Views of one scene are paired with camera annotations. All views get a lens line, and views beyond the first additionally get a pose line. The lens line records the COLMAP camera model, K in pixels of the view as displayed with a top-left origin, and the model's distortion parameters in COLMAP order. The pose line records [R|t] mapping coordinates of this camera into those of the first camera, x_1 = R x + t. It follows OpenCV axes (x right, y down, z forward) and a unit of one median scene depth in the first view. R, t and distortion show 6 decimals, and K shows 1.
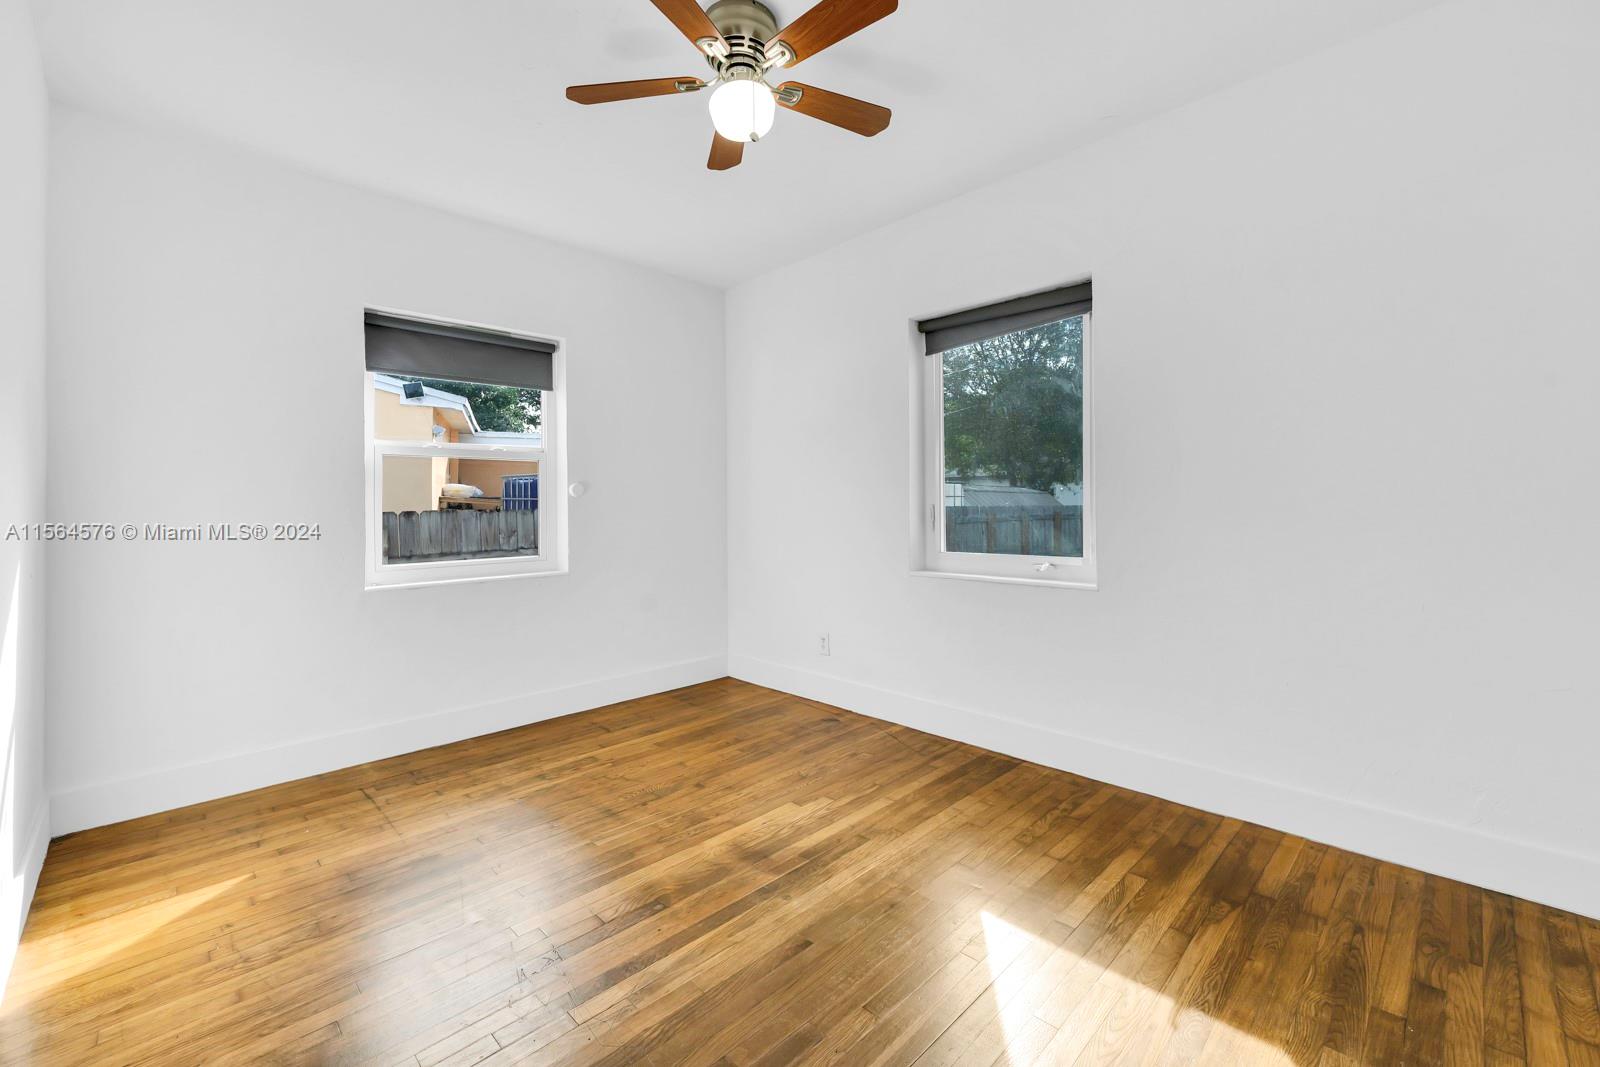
lens RADIAL K [[650.3, 0, 823.3], [0, 650.3, 496.1], [0, 0, 1]] dist [-0.000967, 0.000175]
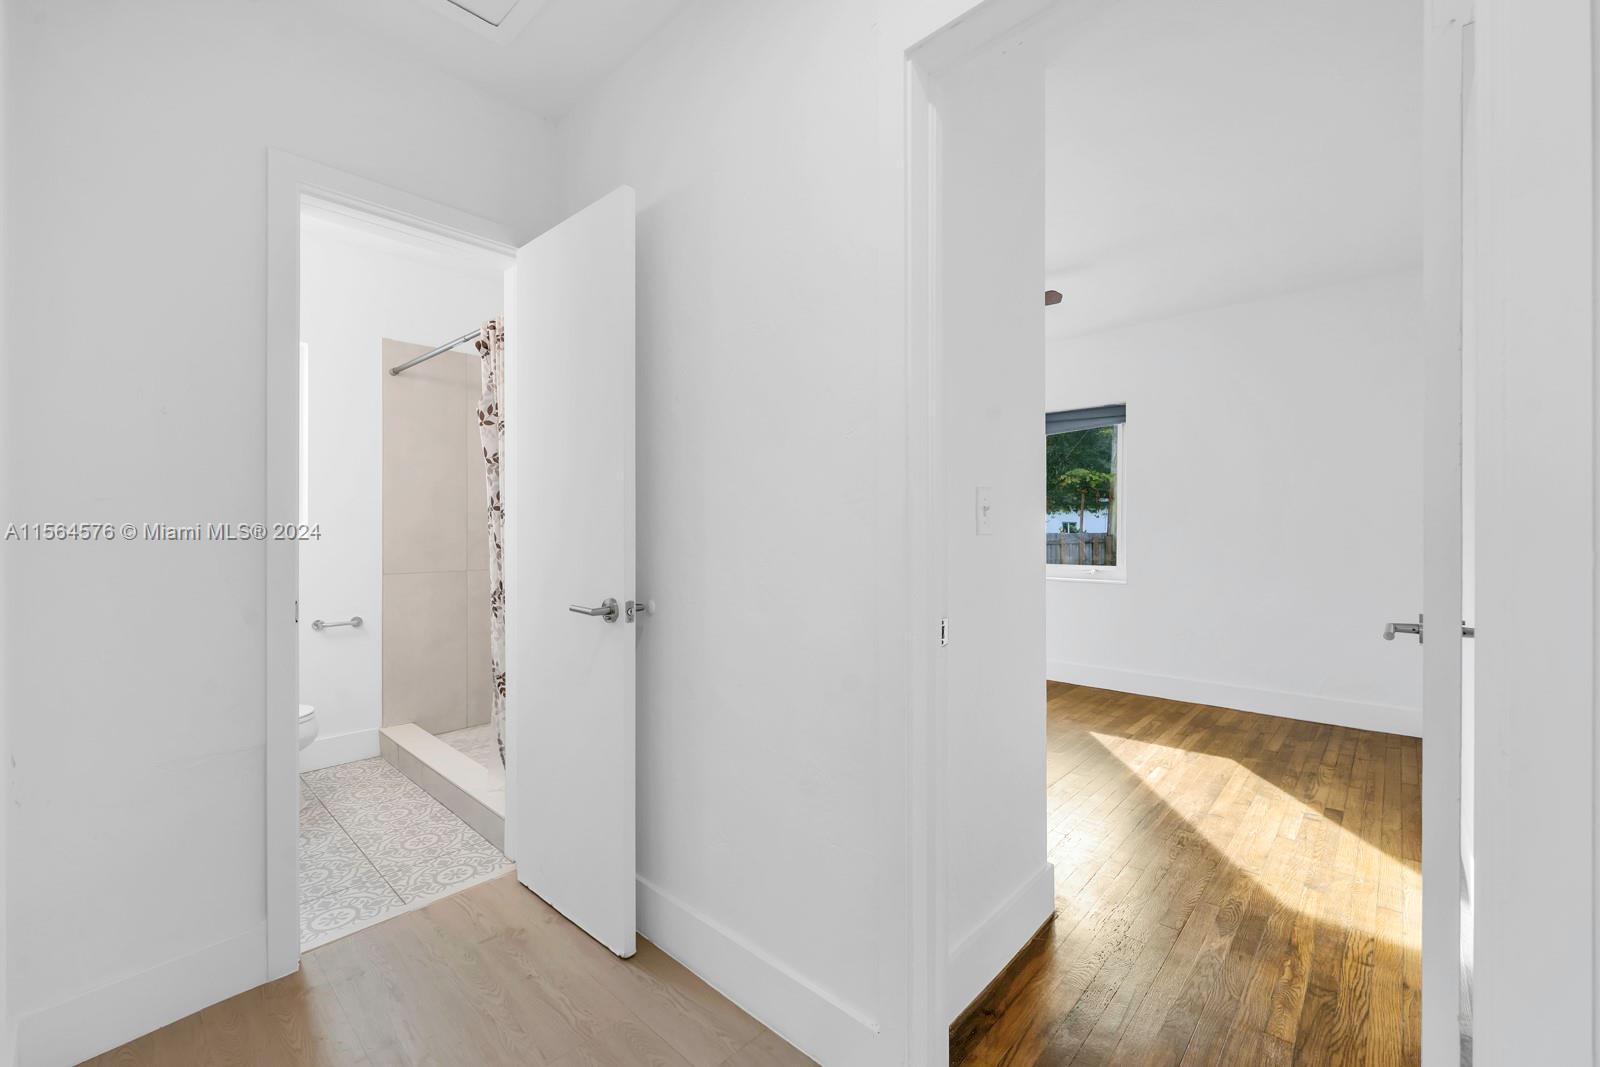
lens RADIAL K [[650.3, 0, 801.6], [0, 650.3, 530.5], [0, 0, 1]] dist [-0.000967, 0.000175]
pose [[0.999177, 0.009927, 0.039325, -0.703788], [-0.010697, 0.999754, 0.019410, -0.033583], [-0.039123, -0.019815, 0.999038, -0.958176]]
